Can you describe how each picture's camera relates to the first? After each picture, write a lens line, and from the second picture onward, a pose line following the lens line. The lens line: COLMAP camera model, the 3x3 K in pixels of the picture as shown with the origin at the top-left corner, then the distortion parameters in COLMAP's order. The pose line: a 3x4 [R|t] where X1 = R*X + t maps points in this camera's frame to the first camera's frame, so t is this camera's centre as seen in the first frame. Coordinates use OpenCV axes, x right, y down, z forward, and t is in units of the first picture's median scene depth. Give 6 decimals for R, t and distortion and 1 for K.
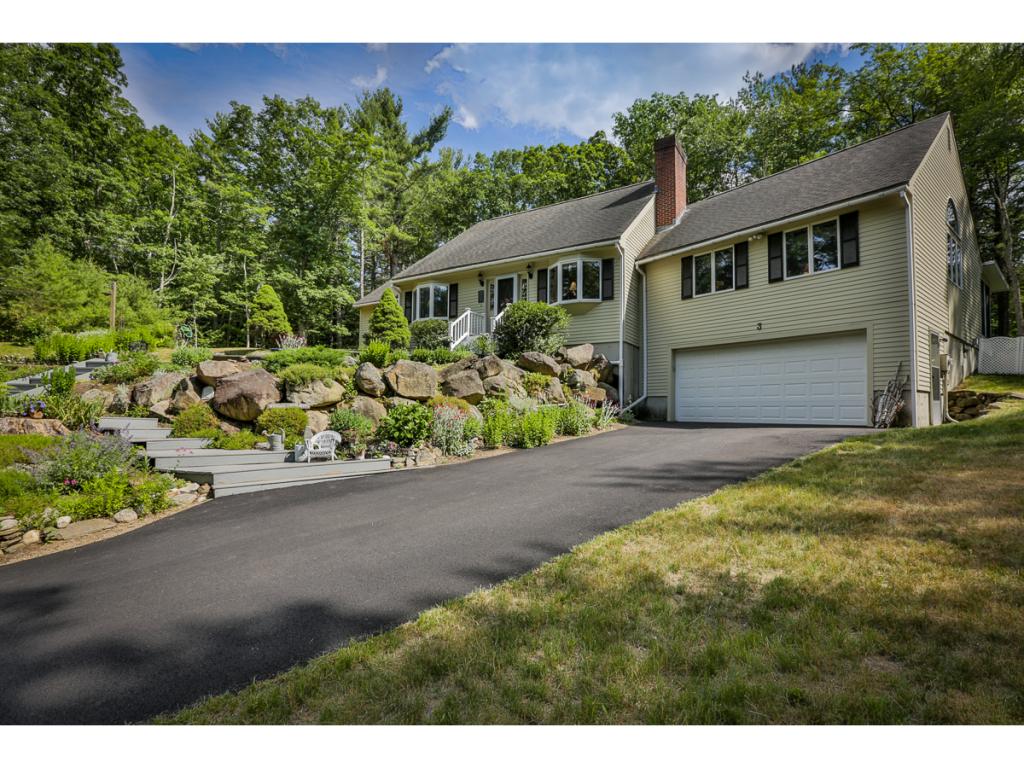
lens RADIAL K [[490.5, 0, 512.0], [0, 490.5, 403.0], [0, 0, 1]] dist [-0.025057, 0.000046]
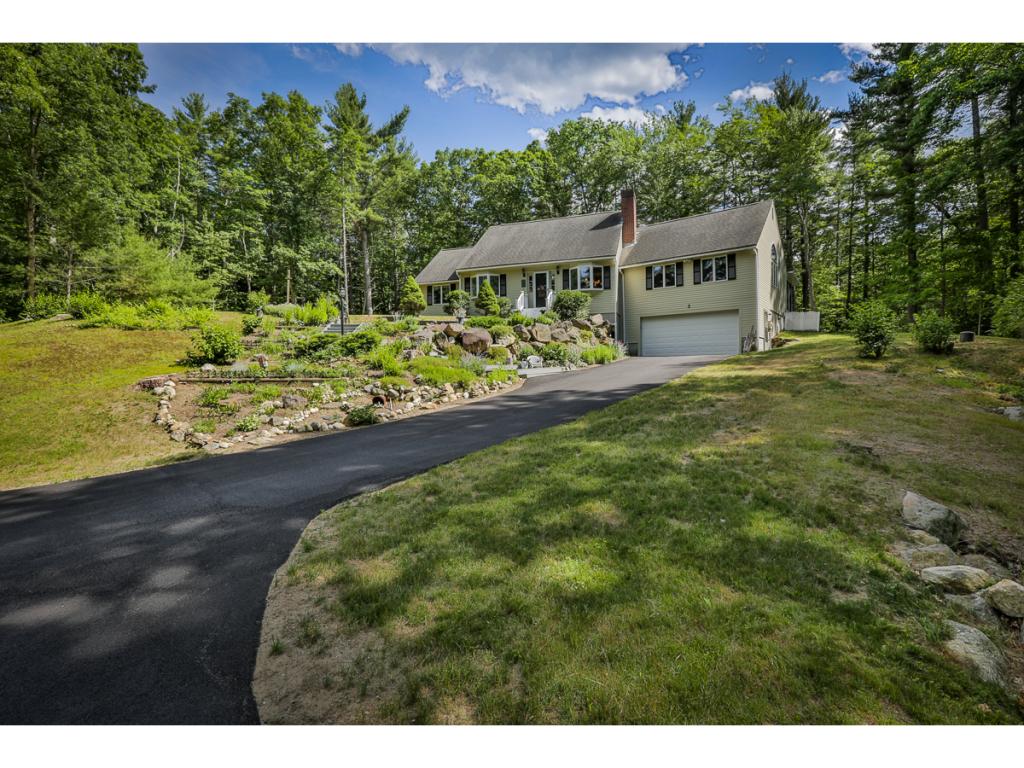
lens RADIAL K [[463.6, 0, 512.0], [0, 463.6, 384.0], [0, 0, 1]] dist [-0.031692, 0.000538]
pose [[0.975680, -0.027531, 0.217465, -0.515519], [0.017809, 0.998758, 0.046540, 0.049071], [-0.218476, -0.041535, 0.974958, -0.576799]]
